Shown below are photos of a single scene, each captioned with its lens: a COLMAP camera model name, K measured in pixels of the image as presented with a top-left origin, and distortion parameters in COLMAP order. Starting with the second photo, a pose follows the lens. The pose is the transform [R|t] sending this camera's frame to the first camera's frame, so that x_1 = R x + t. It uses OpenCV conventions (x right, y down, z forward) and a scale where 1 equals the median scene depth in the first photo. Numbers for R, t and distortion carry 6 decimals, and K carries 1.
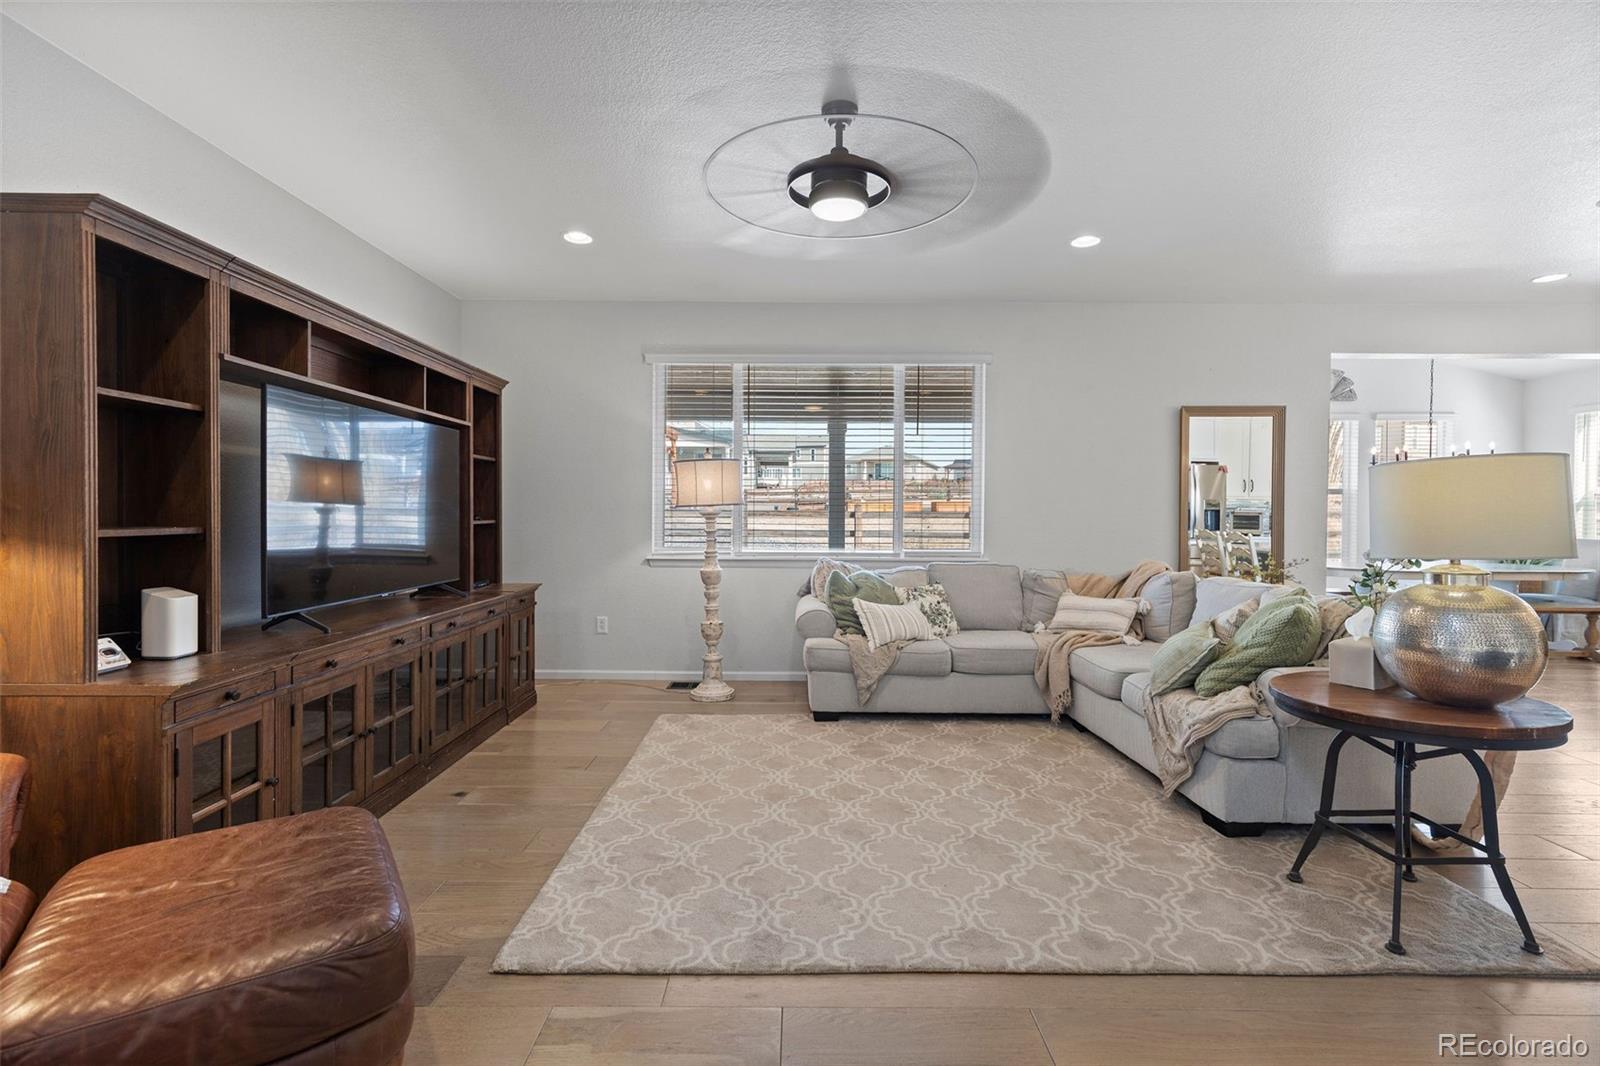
lens RADIAL K [[712.8, 0, 800.0], [0, 712.8, 533.0], [0, 0, 1]] dist [0.010159, 0.000174]
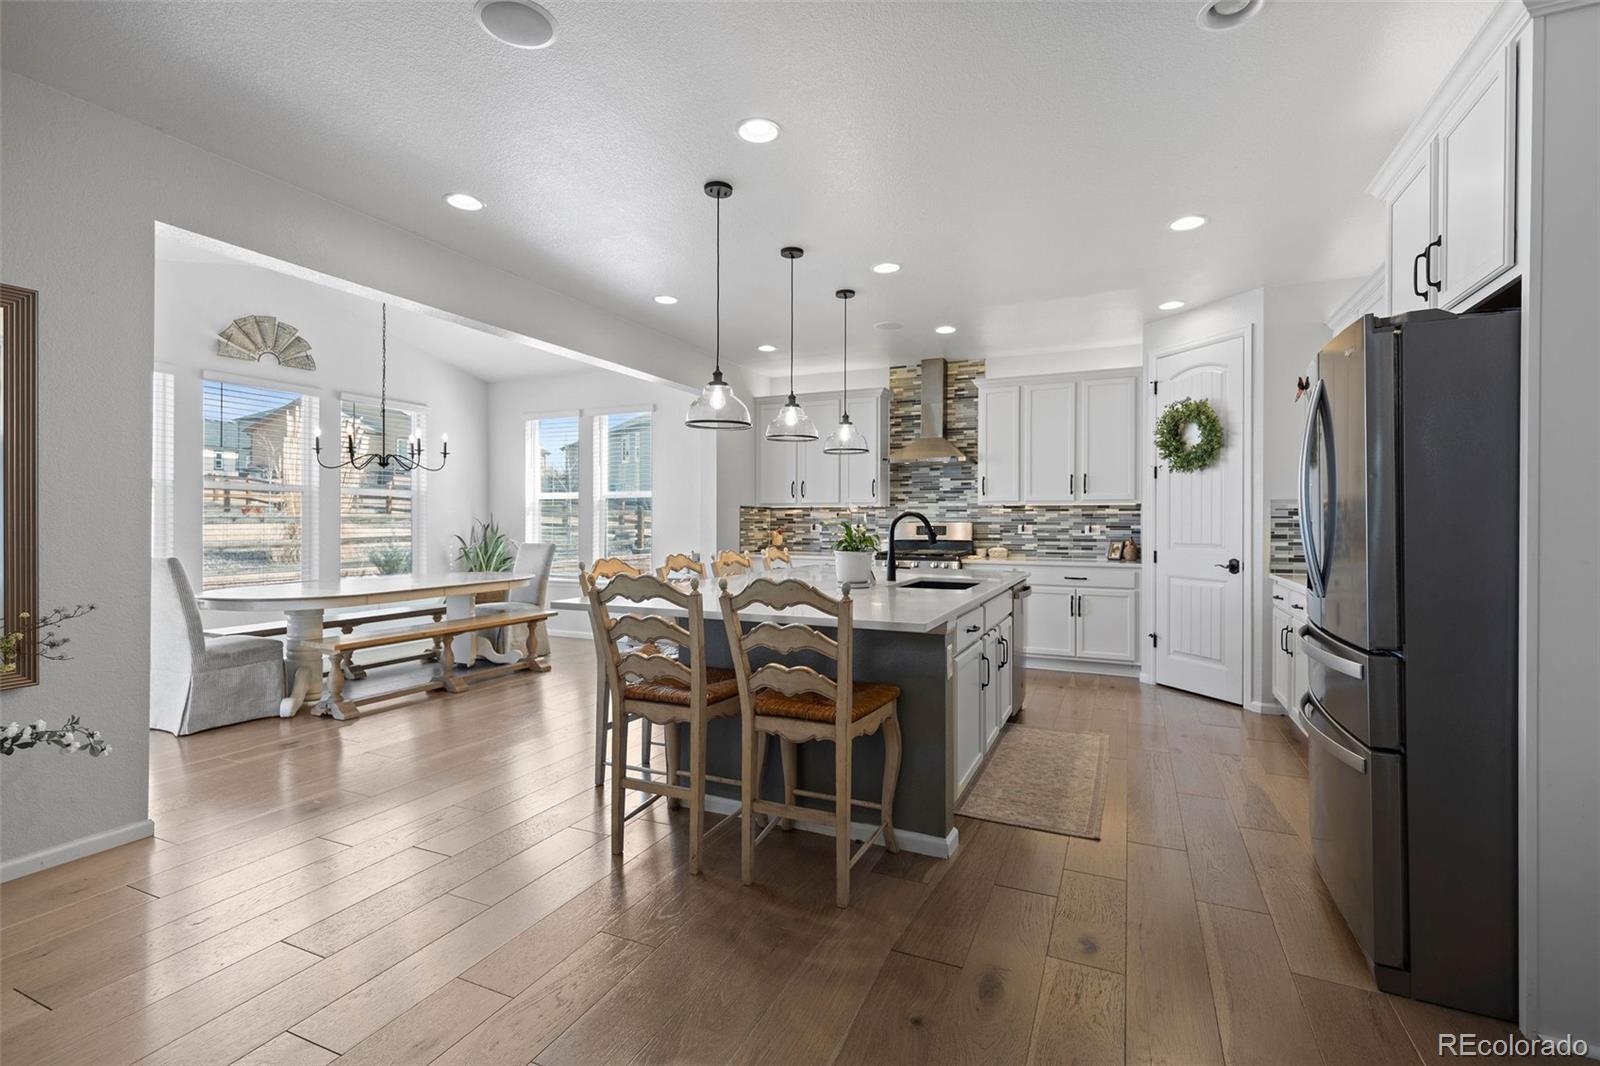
lens RADIAL K [[712.8, 0, 800.0], [0, 712.8, 533.0], [0, 0, 1]] dist [0.010159, 0.000174]
pose [[0.421559, -0.009781, 0.906748, 0.364817], [0.023042, 0.999734, 0.000071, 0.001347], [-0.906508, 0.020863, 0.421672, 0.255869]]
